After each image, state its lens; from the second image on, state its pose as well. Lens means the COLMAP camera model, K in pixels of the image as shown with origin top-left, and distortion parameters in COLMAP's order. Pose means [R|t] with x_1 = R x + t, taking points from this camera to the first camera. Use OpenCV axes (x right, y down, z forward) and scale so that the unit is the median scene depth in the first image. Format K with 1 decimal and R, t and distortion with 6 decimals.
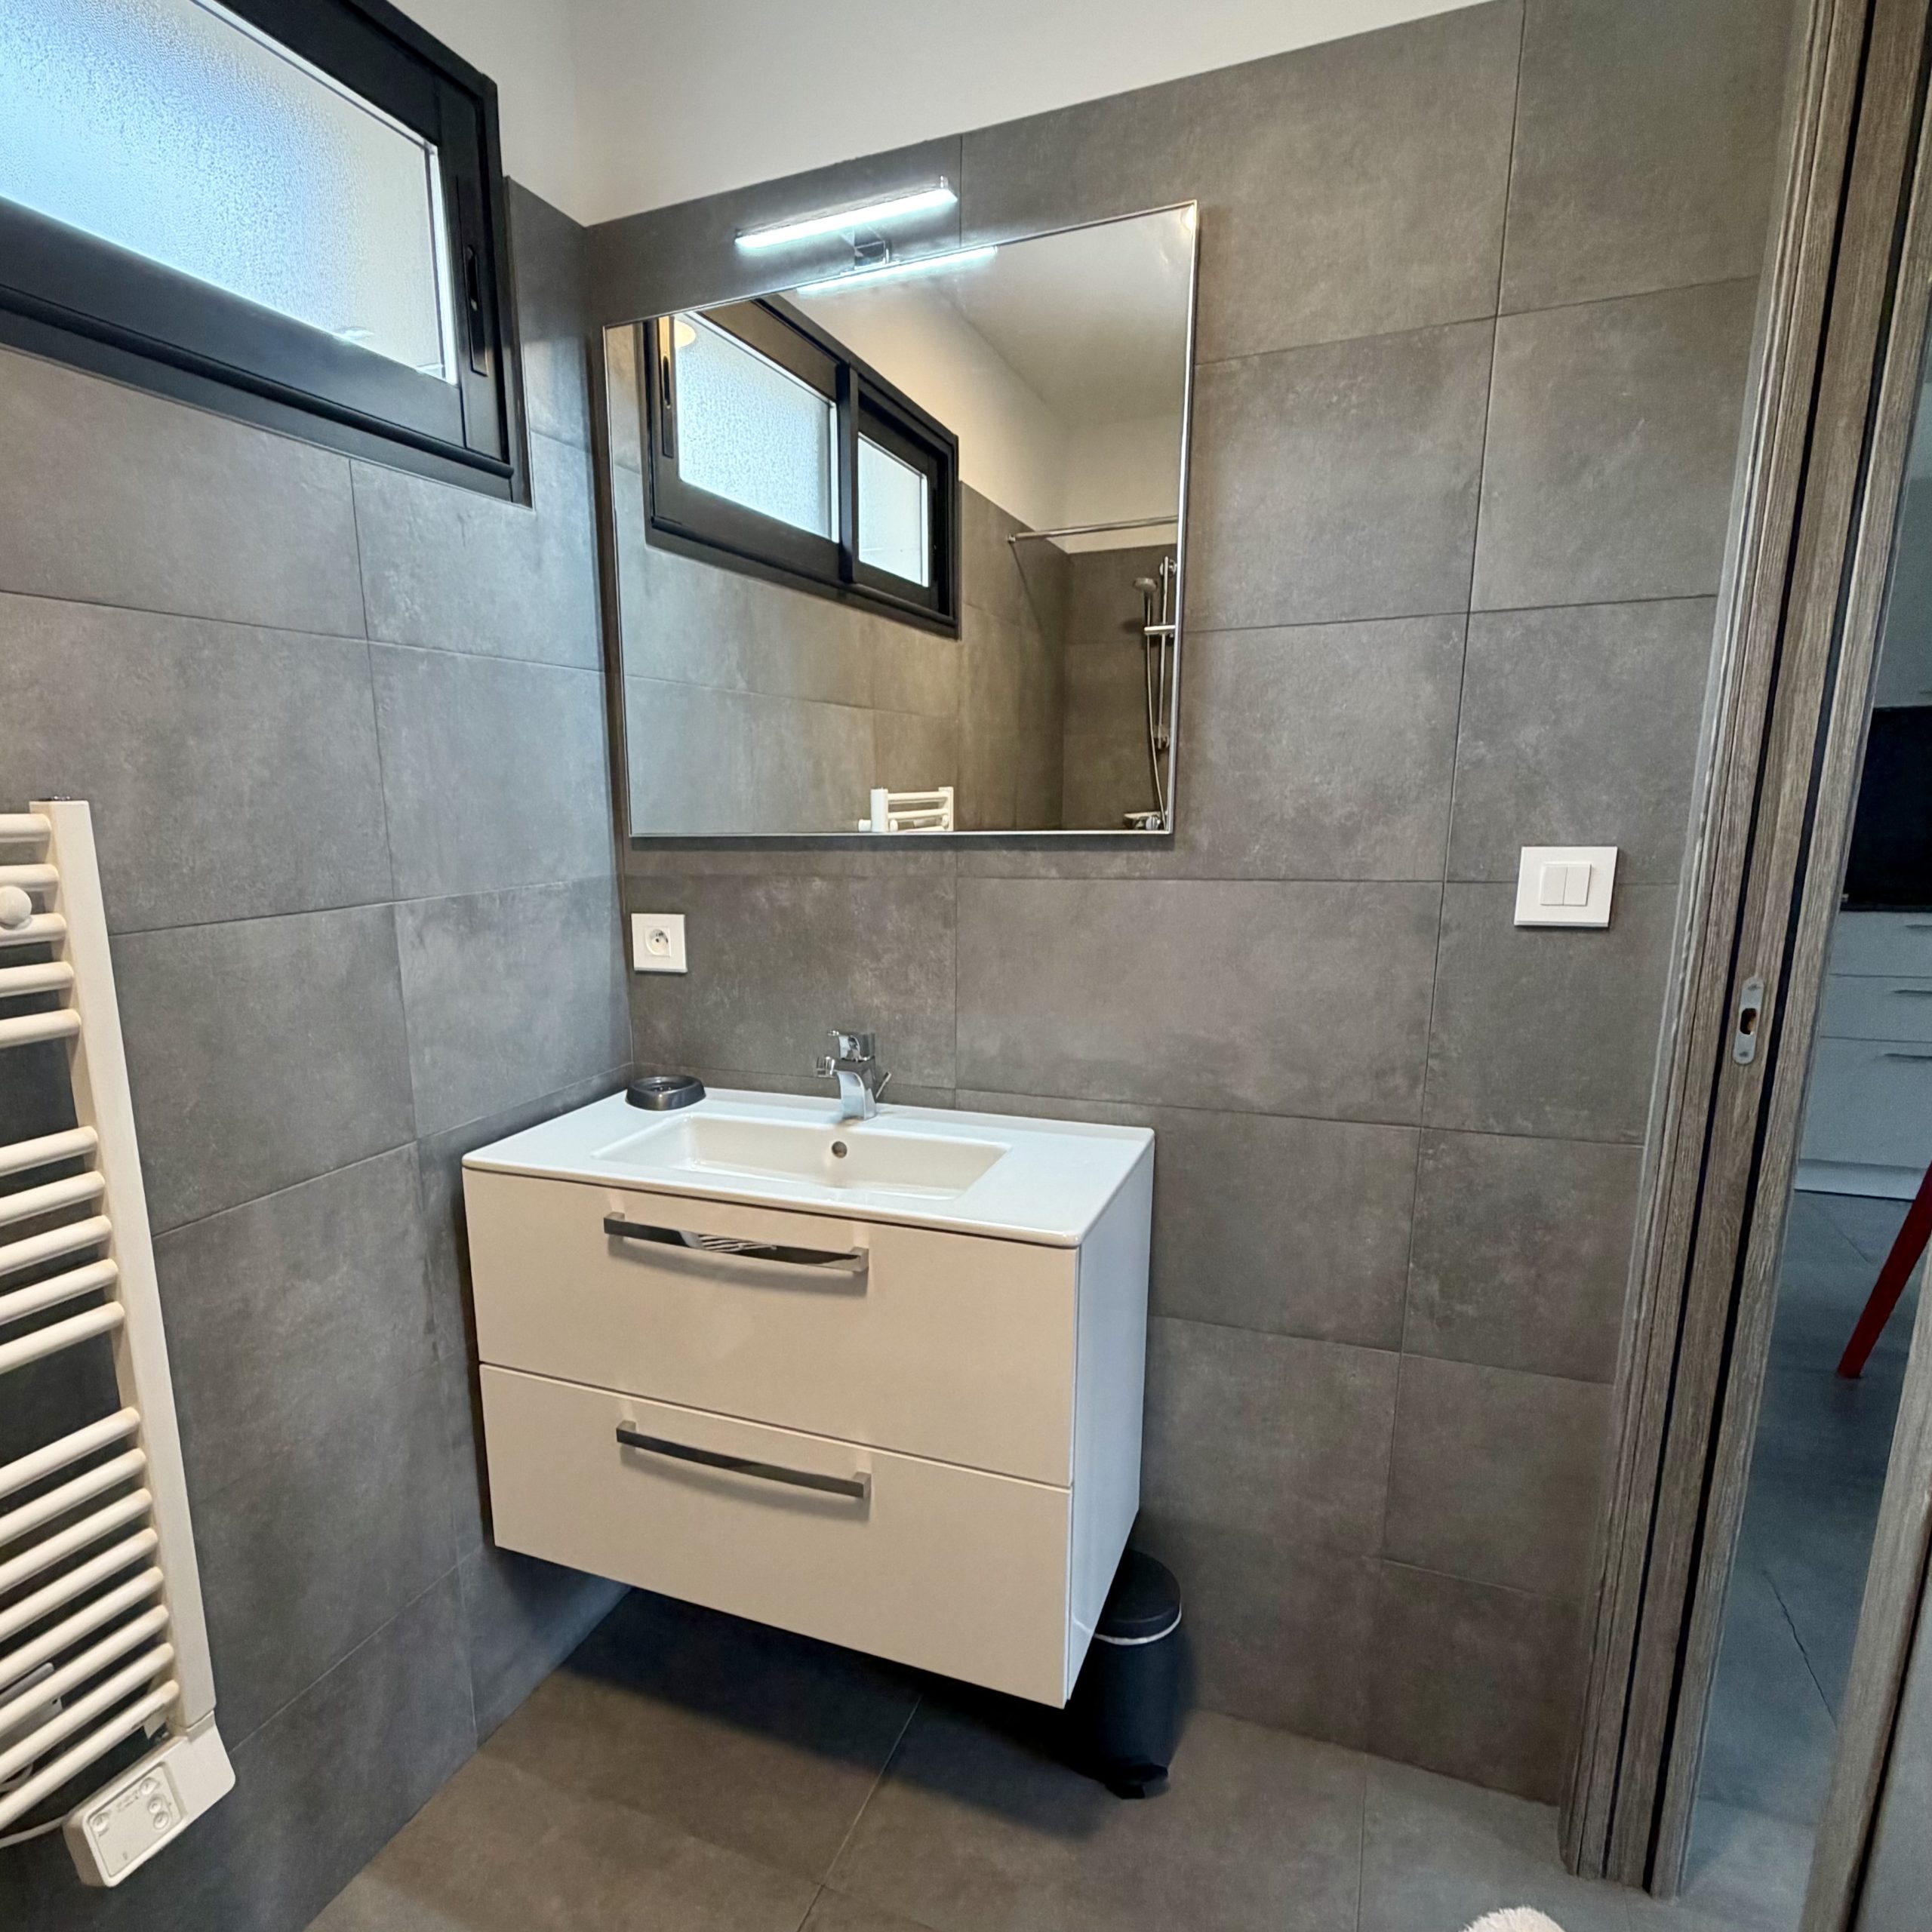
lens RADIAL K [[1025.2, 0, 966.8], [0, 1025.2, 960.7], [0, 0, 1]] dist [-0.002516, 0.000177]
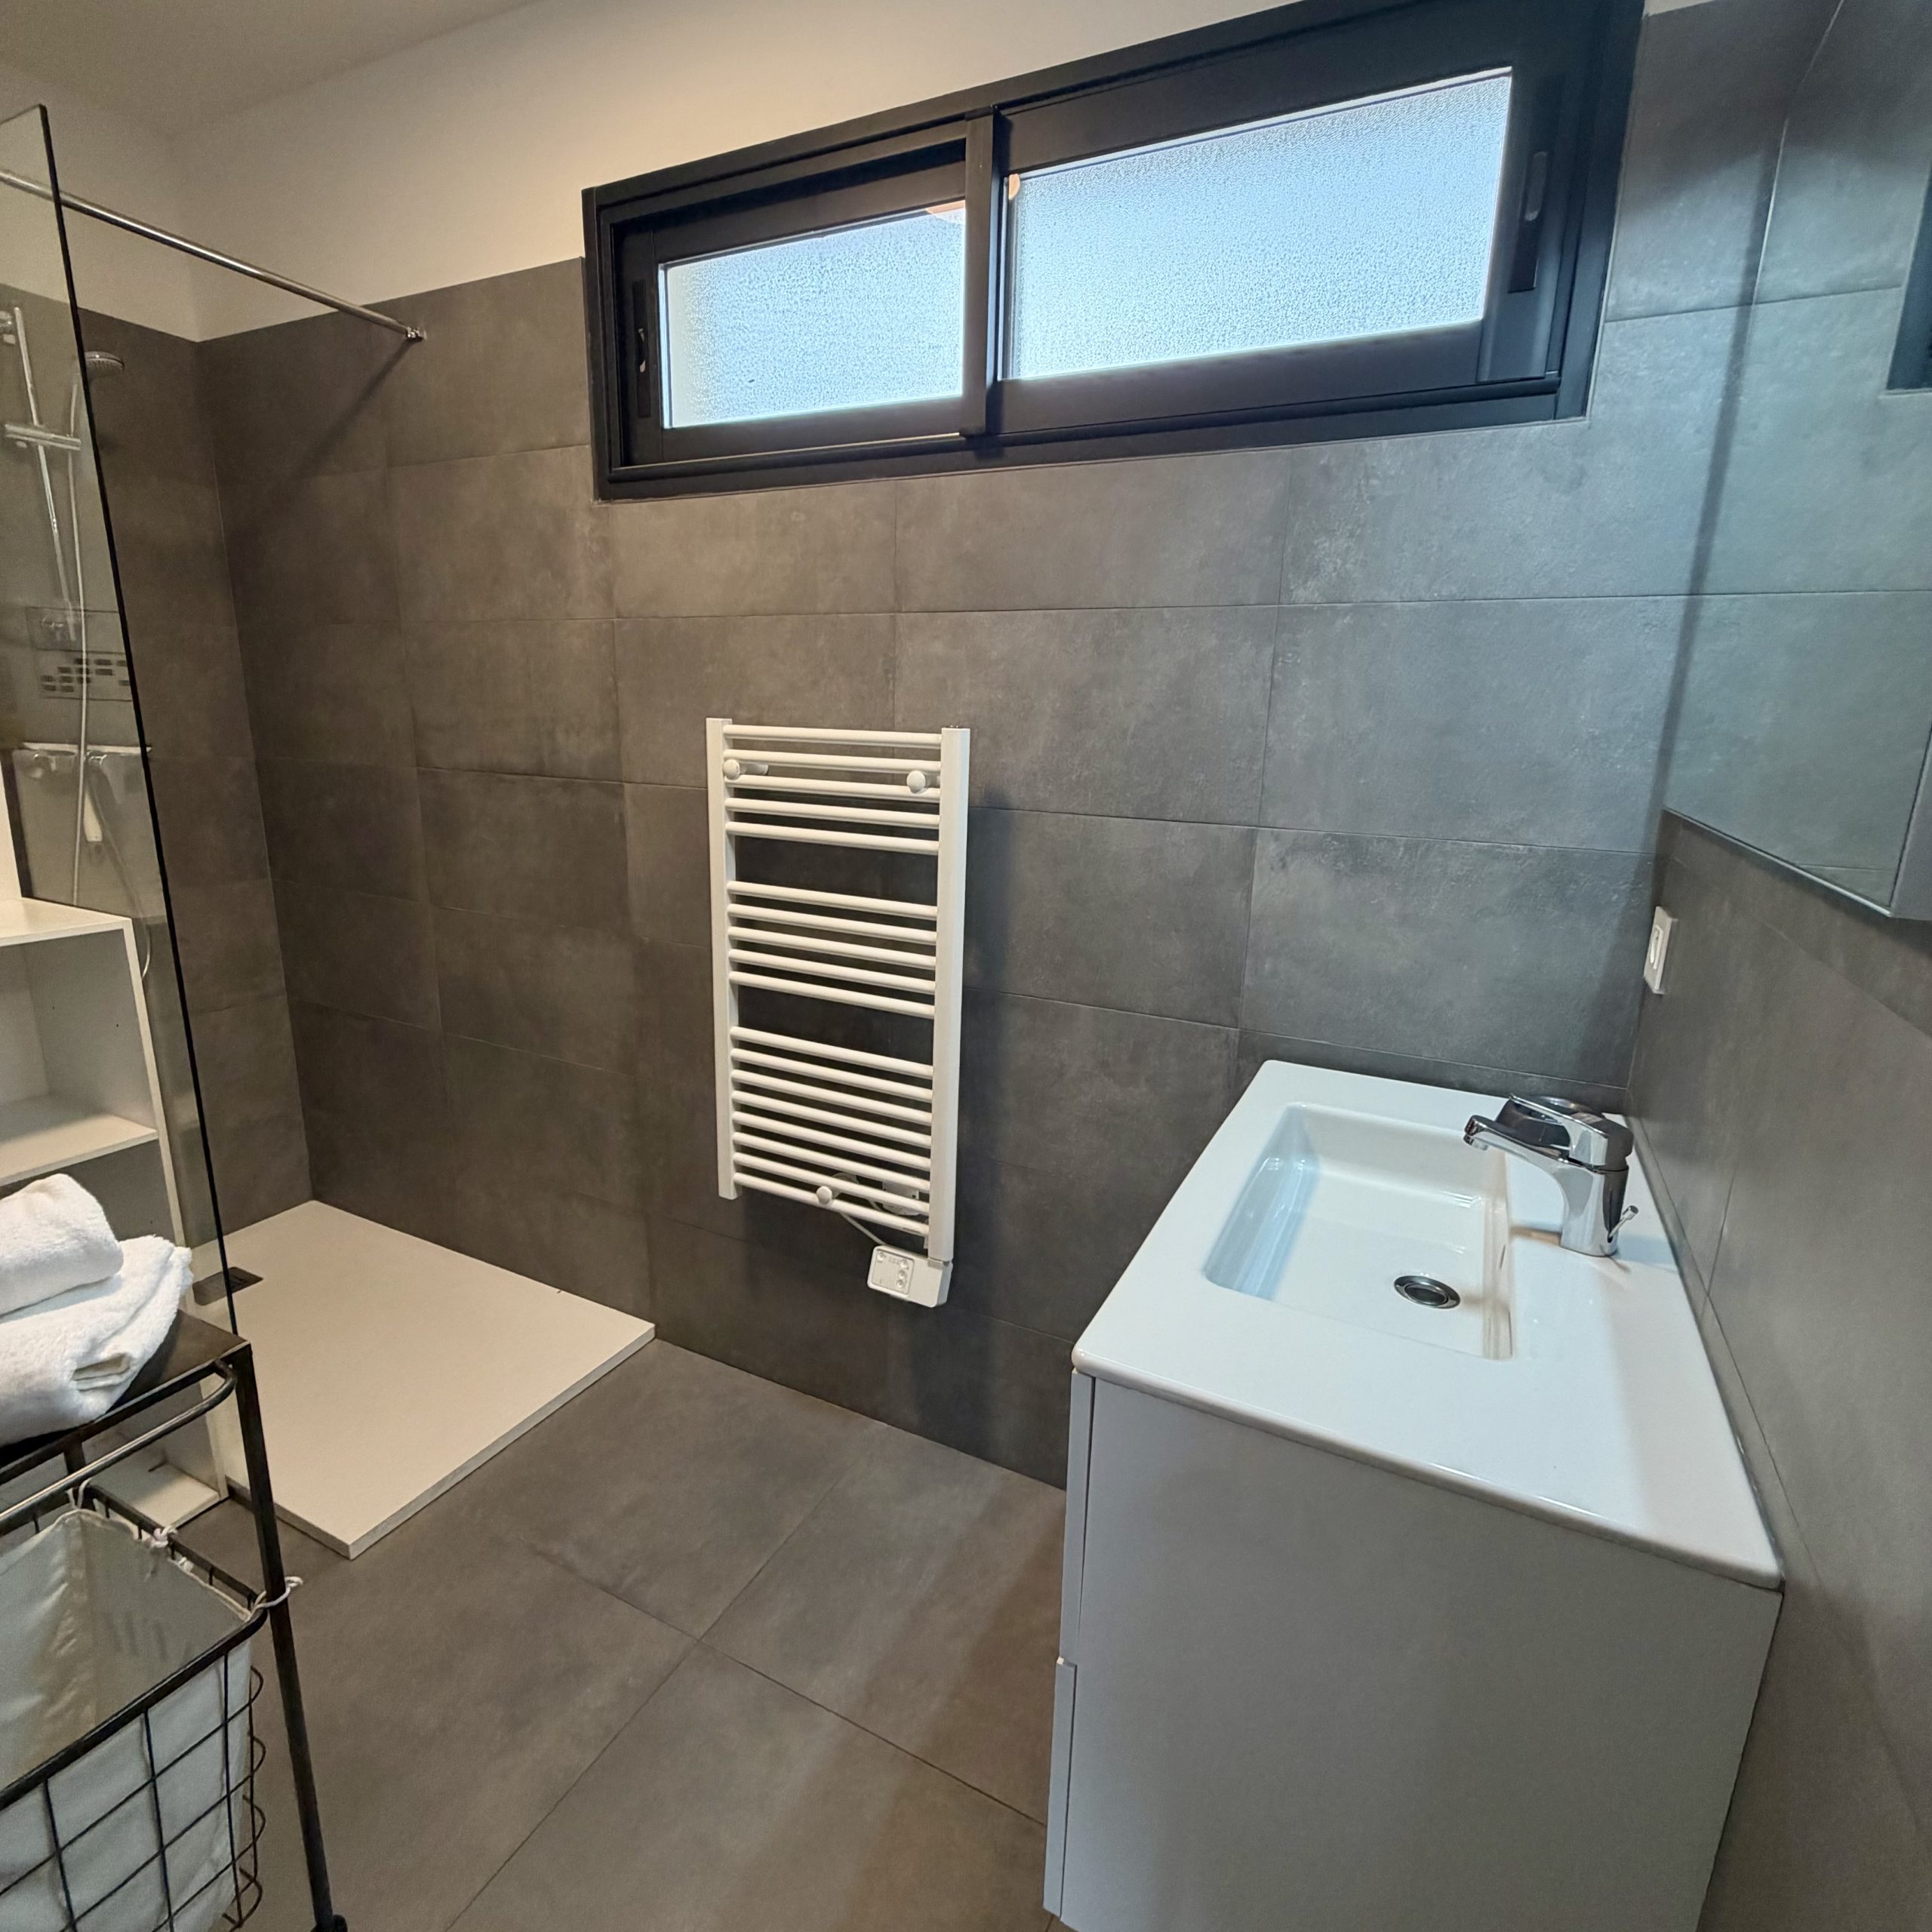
lens RADIAL K [[1003.7, 0, 971.2], [0, 1003.7, 905.8], [0, 0, 1]] dist [0.000620, 0.000256]
pose [[0.014653, 0.209747, -0.977646, 0.602646], [-0.195379, 0.959504, 0.202927, -0.145166], [0.980618, 0.188038, 0.055040, 0.652302]]
